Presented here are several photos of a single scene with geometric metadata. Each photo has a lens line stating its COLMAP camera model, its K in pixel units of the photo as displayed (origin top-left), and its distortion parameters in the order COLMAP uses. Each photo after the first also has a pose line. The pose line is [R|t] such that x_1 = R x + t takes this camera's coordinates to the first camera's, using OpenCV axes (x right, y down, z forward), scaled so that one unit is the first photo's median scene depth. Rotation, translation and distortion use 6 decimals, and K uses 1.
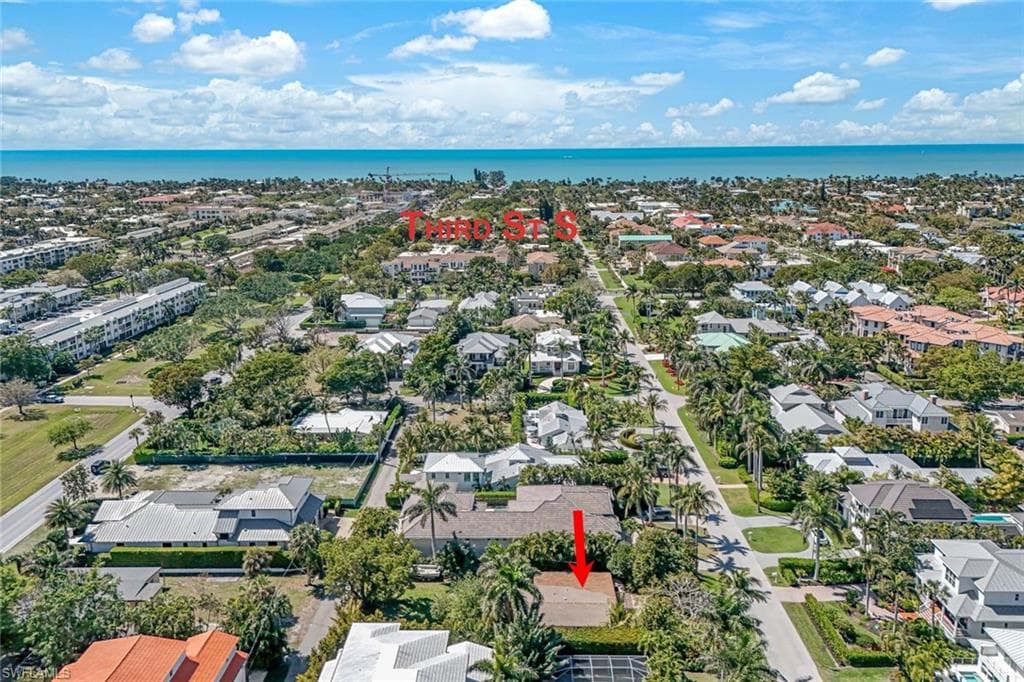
lens RADIAL K [[768.8, 0, 513.6], [0, 768.8, 292.9], [0, 0, 1]] dist [0.079128, -0.074684]
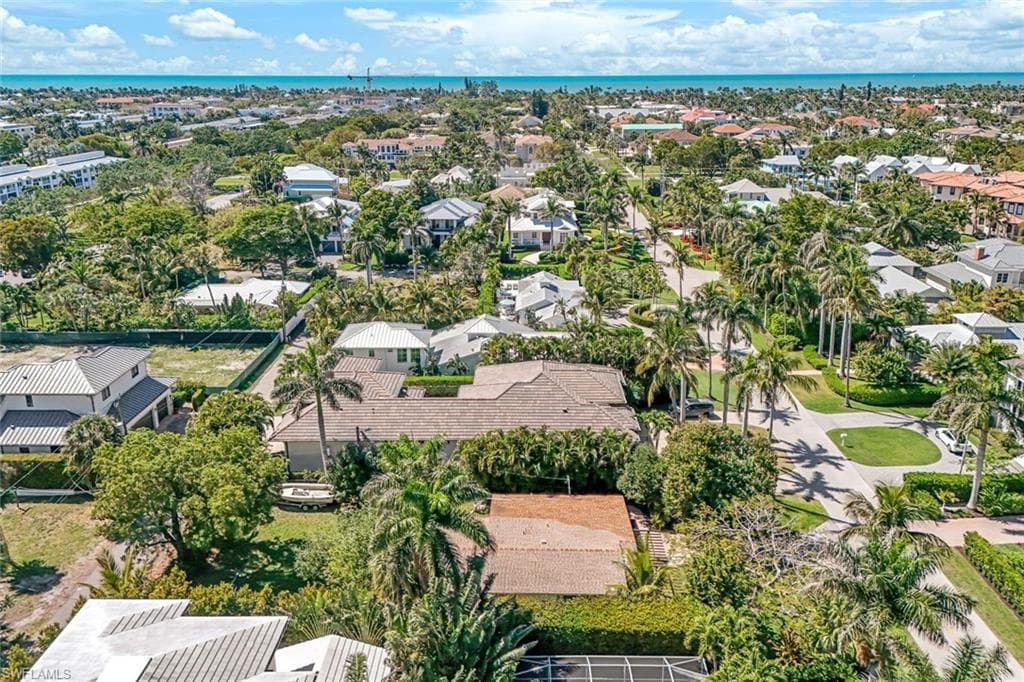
lens RADIAL K [[768.8, 0, 513.6], [0, 768.8, 292.9], [0, 0, 1]] dist [0.079128, -0.074684]
pose [[0.999981, 0.002876, 0.005371, 0.030691], [-0.003337, 0.996121, 0.087927, 0.123862], [-0.005097, -0.087943, 0.996112, 0.341985]]
